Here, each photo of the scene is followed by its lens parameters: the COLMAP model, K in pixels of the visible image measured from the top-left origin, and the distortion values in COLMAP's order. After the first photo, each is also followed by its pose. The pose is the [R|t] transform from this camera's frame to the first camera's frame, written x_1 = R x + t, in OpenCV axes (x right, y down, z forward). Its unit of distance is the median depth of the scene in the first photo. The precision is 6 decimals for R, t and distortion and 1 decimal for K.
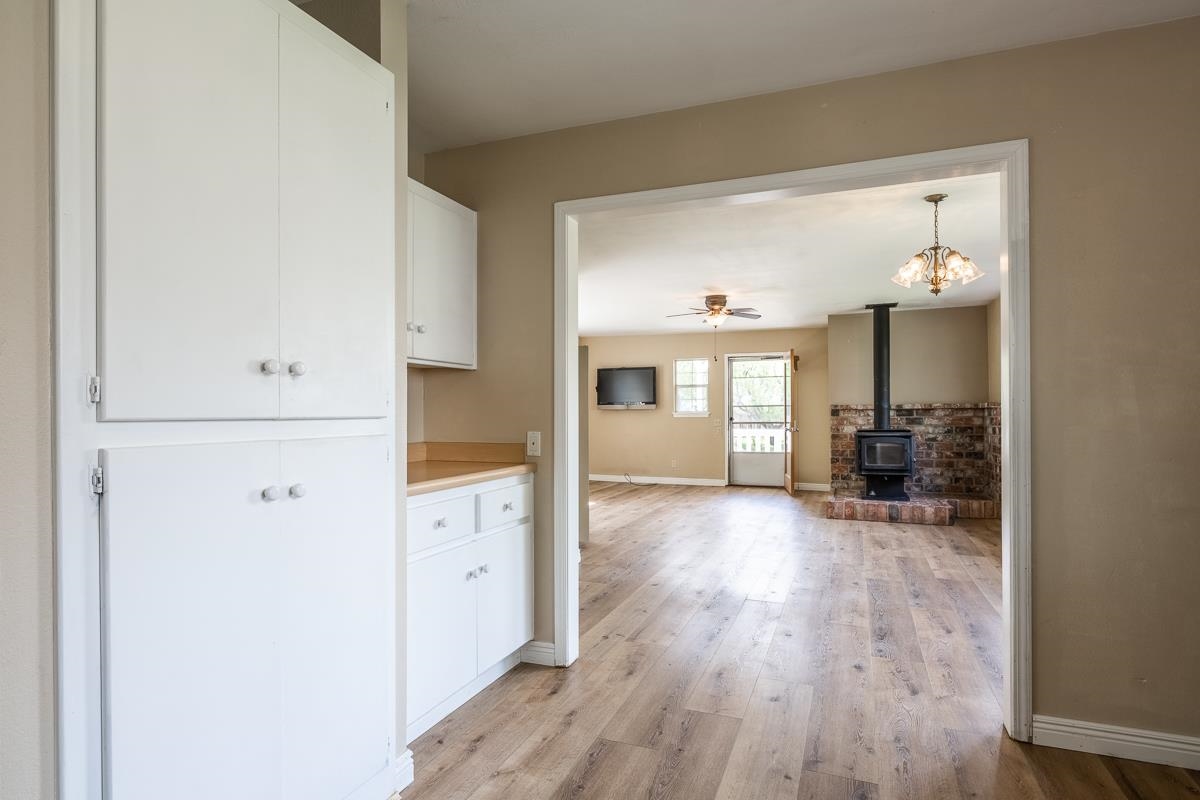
lens RADIAL K [[638.2, 0, 598.8], [0, 638.2, 408.4], [0, 0, 1]] dist [0.000307, -0.000041]
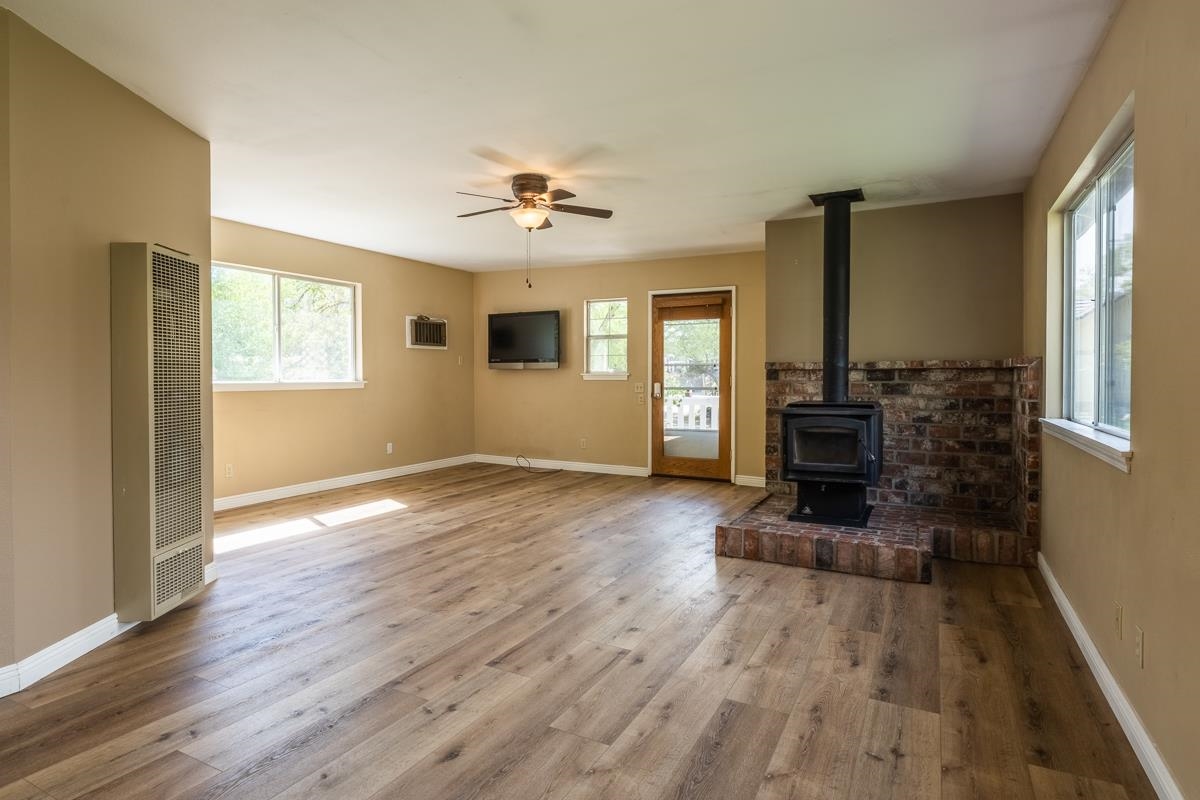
lens RADIAL K [[641.6, 0, 597.5], [0, 641.6, 386.1], [0, 0, 1]] dist [-0.001405, -0.000586]
pose [[0.994812, 0.006309, -0.101535, 0.274922], [-0.003645, 0.999645, 0.026397, 0.001903], [0.101666, -0.025890, 0.994482, 0.362696]]
